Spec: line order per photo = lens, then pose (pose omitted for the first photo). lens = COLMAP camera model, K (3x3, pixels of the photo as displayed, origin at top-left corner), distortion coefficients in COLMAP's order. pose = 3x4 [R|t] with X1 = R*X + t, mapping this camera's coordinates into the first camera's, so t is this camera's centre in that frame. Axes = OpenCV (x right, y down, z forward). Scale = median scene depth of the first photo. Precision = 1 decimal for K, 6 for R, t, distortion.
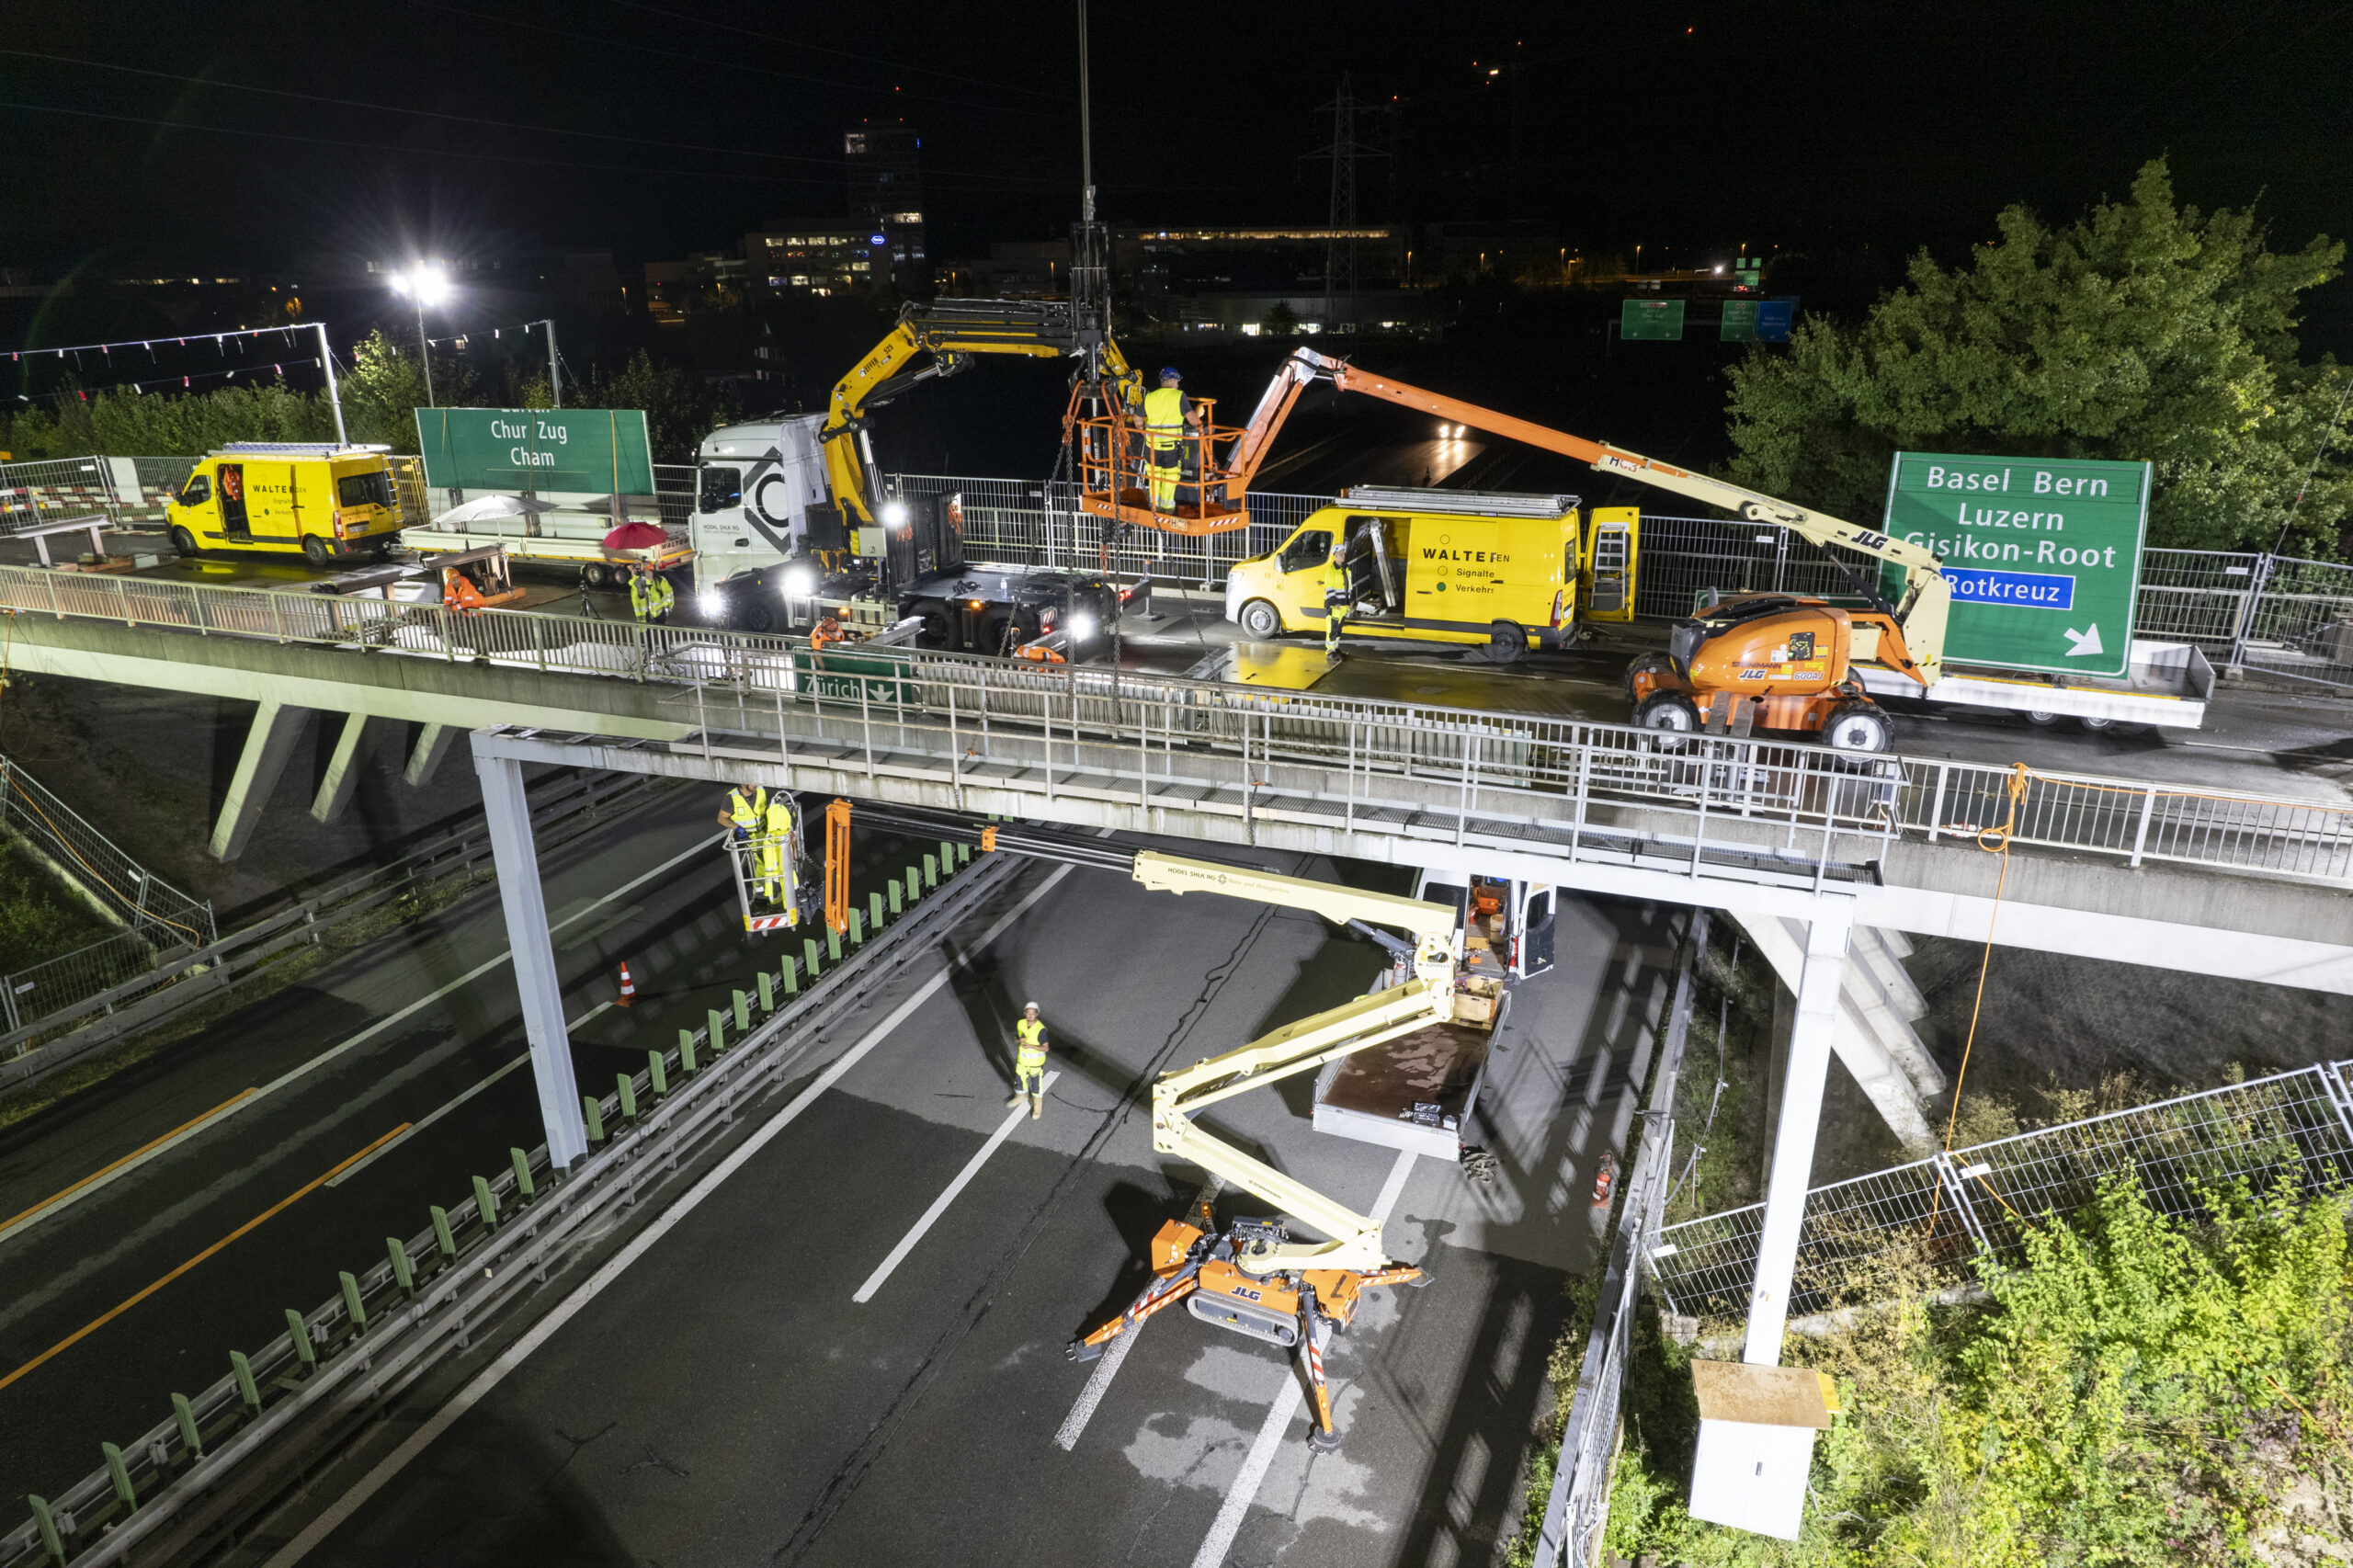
lens RADIAL K [[1432.5, 0, 1172.3], [0, 1432.5, 813.8], [0, 0, 1]] dist [-0.072969, 0.067843]
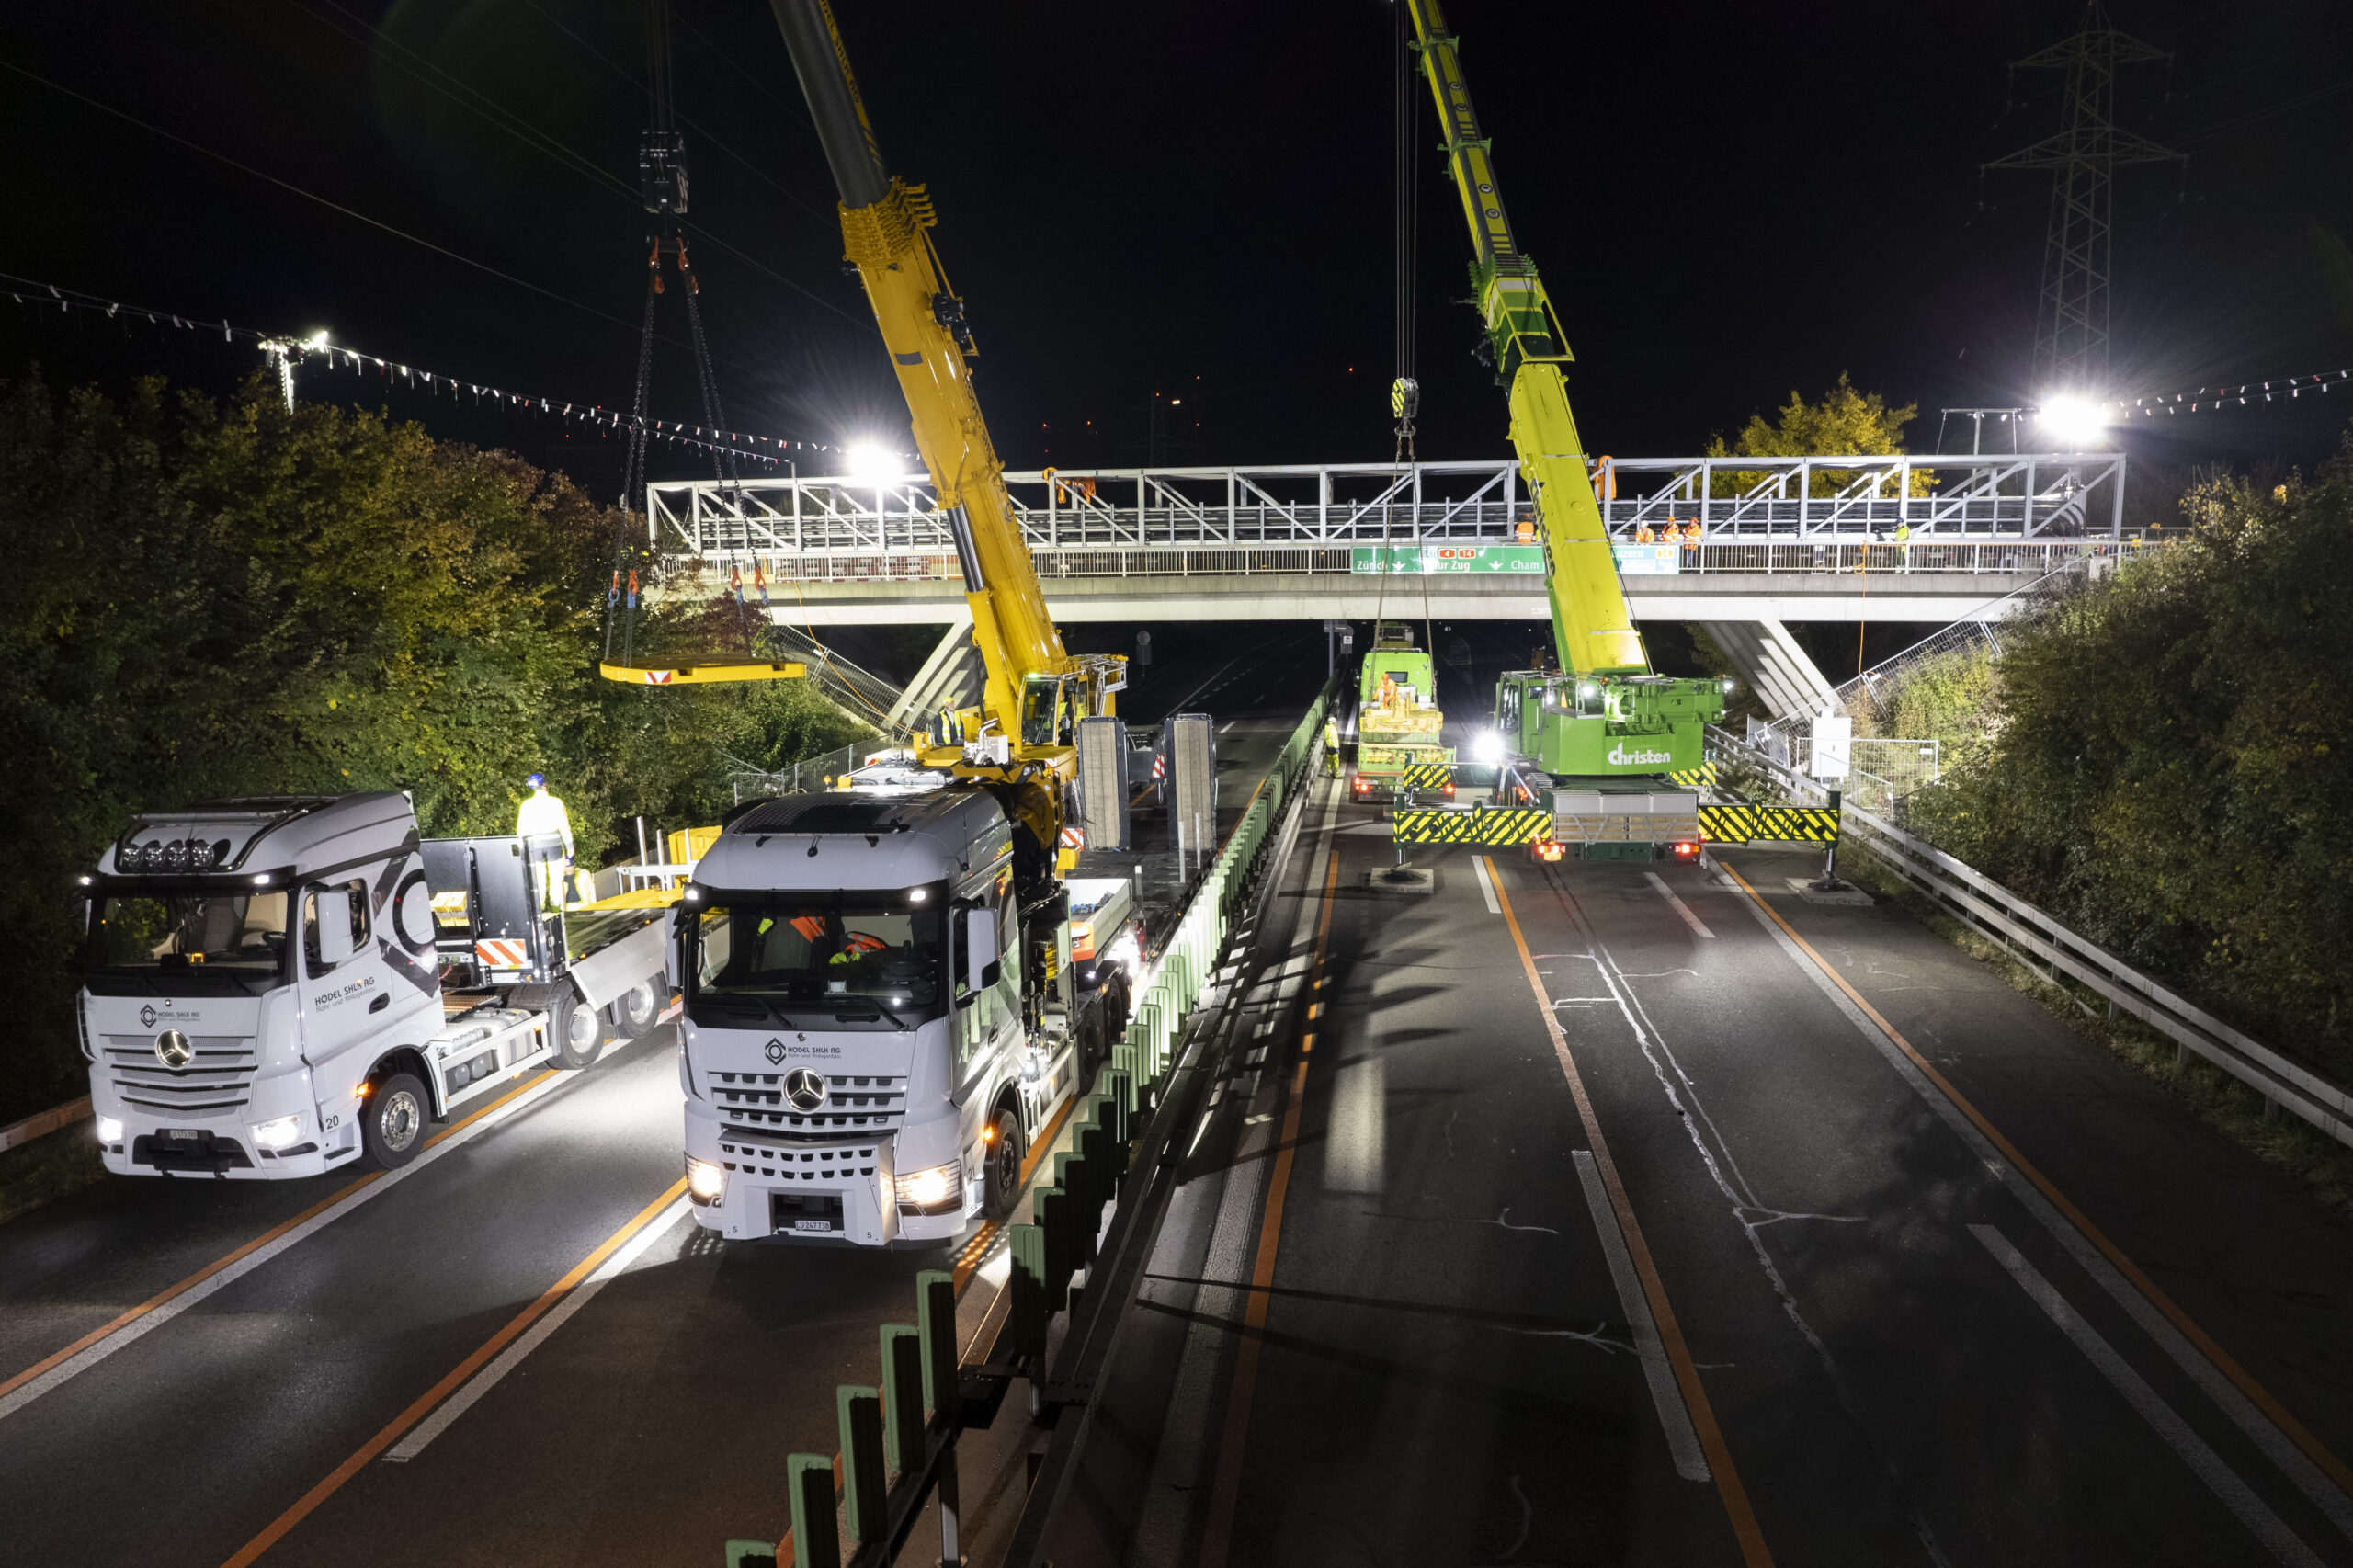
lens RADIAL K [[1537.9, 0, 1176.5], [0, 1537.9, 784.0], [0, 0, 1]] dist [-0.051382, 0.070007]
pose [[0.974864, -0.026348, 0.221236, -0.877337], [0.078760, 0.969624, -0.231574, 0.641655], [-0.208414, 0.243178, 0.947327, -0.905508]]
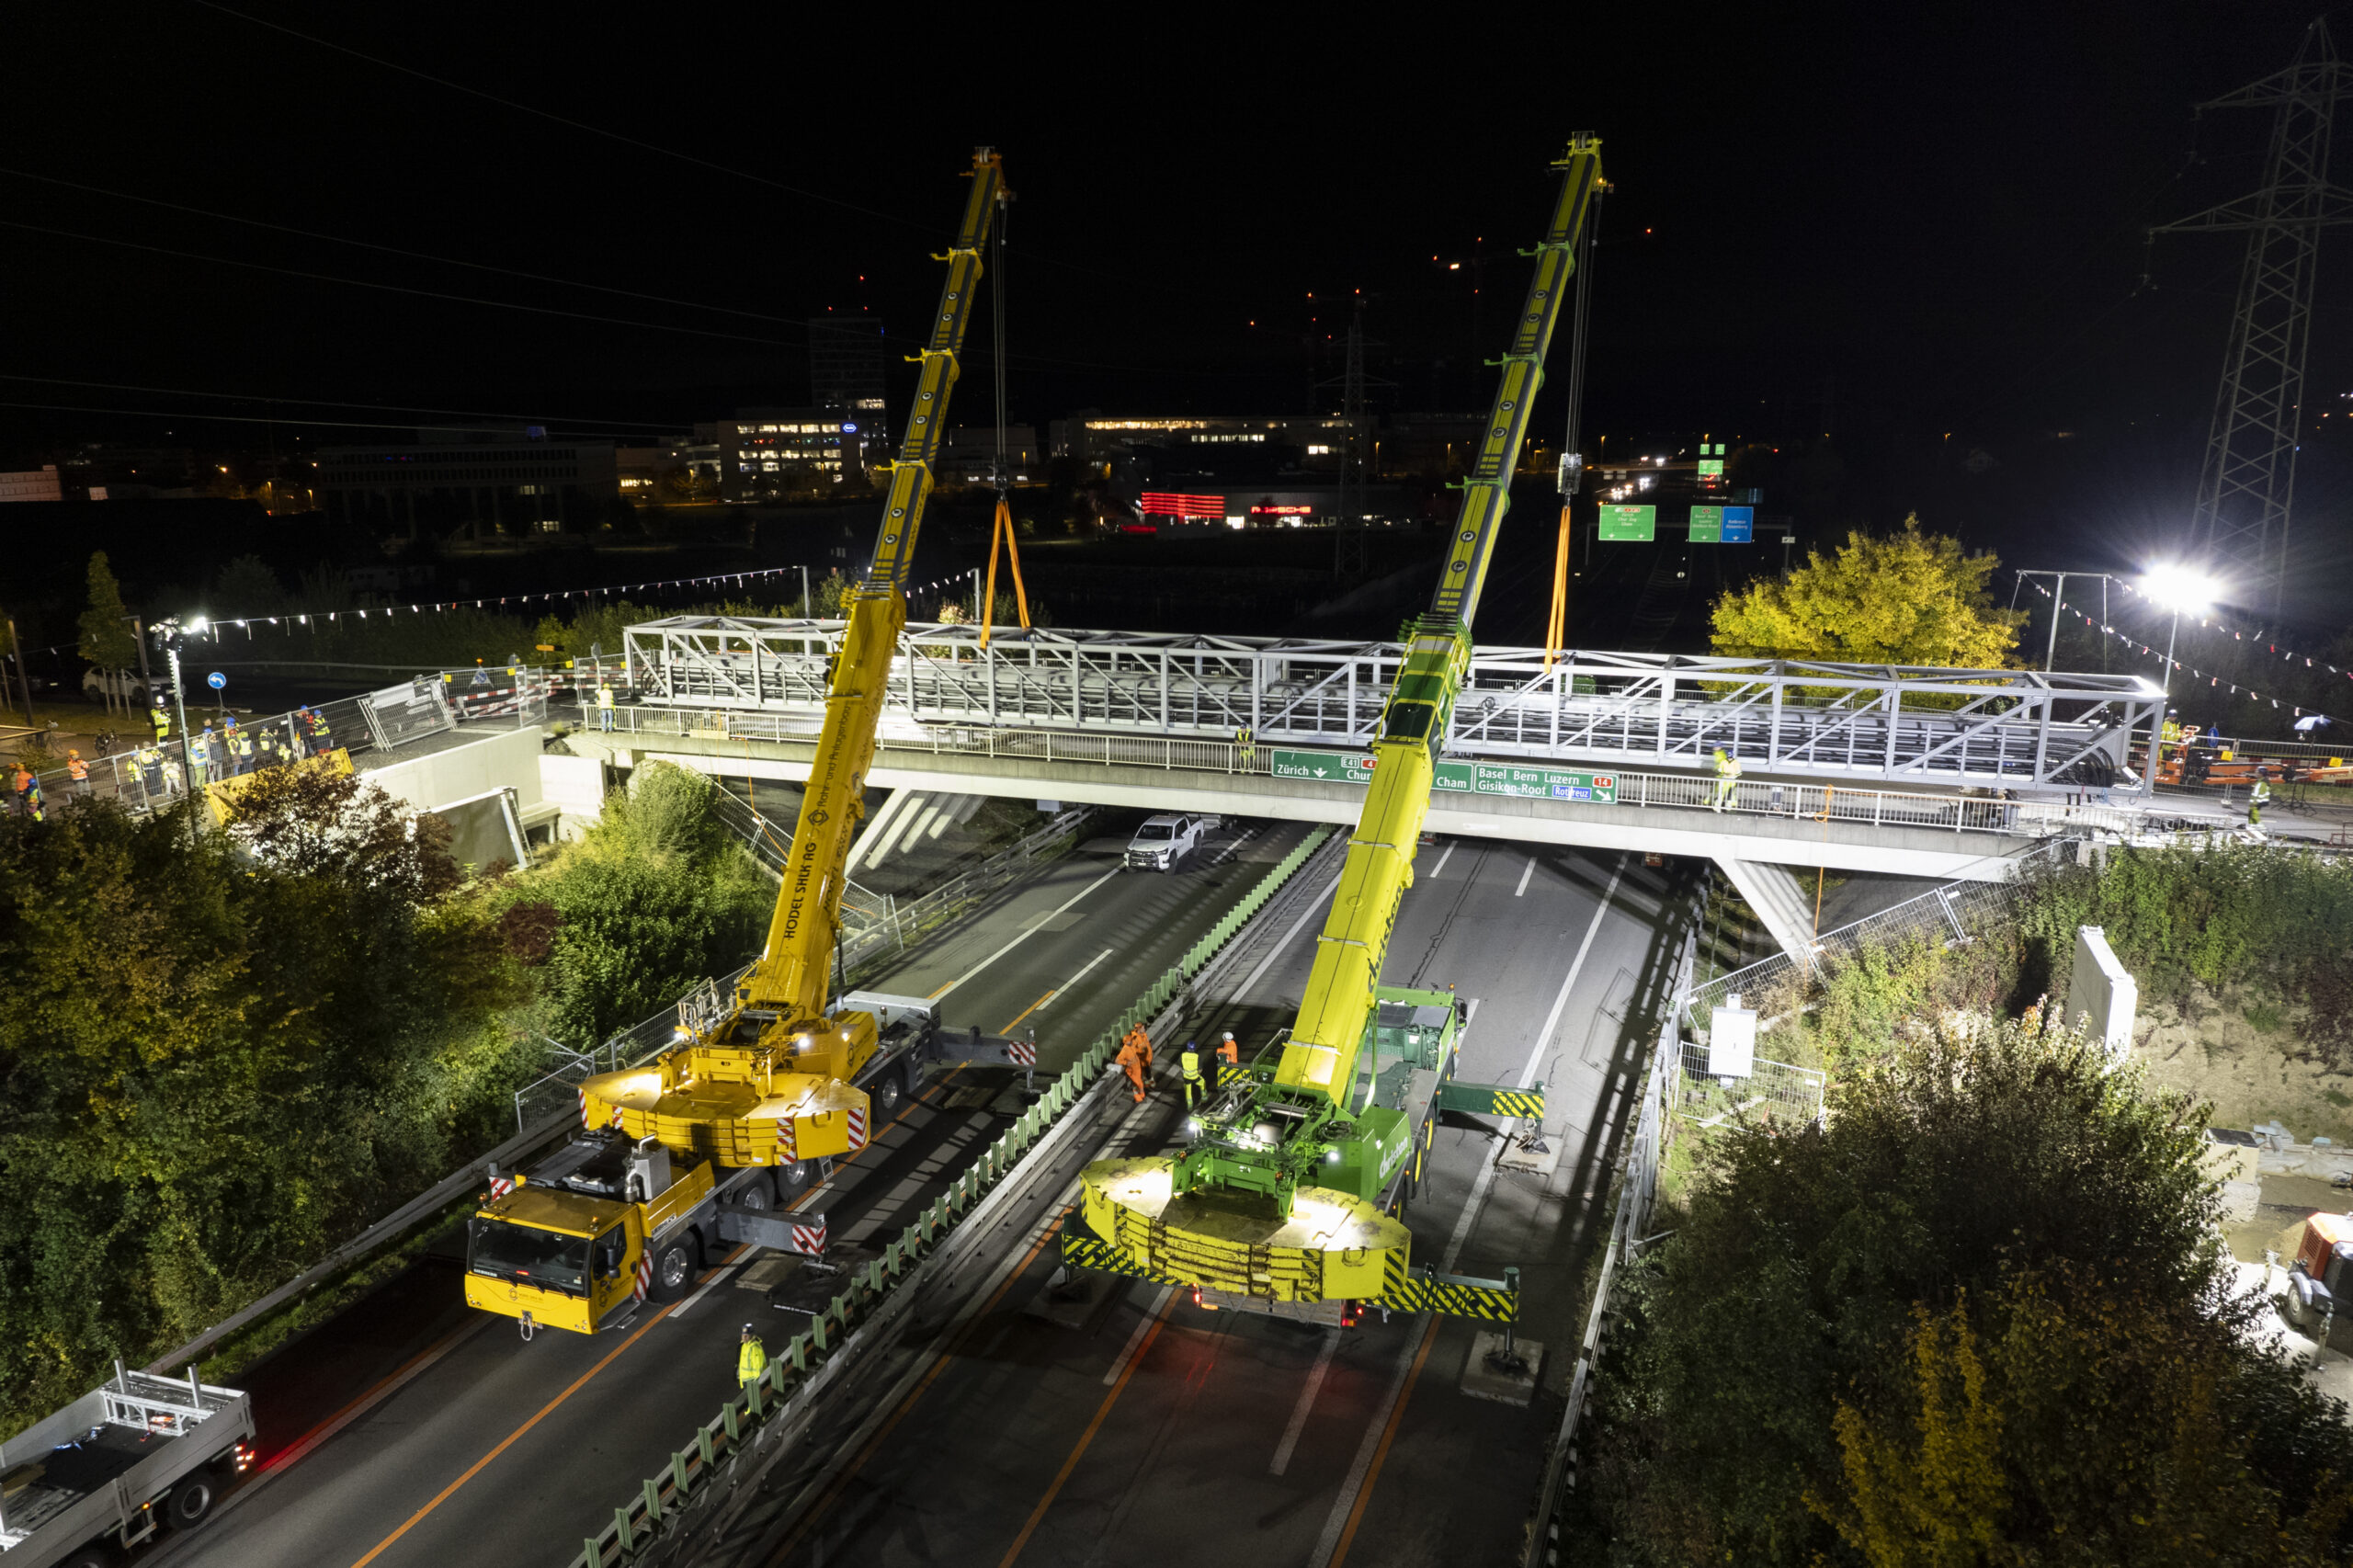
lens RADIAL K [[1563.9, 0, 1141.1], [0, 1563.9, 852.2], [0, 0, 1]] dist [-0.066299, 0.054821]
pose [[0.999759, 0.000998, 0.021938, -0.407730], [0.001439, 0.993843, -0.110786, 0.235838], [-0.021914, 0.110791, 0.993602, -1.020772]]
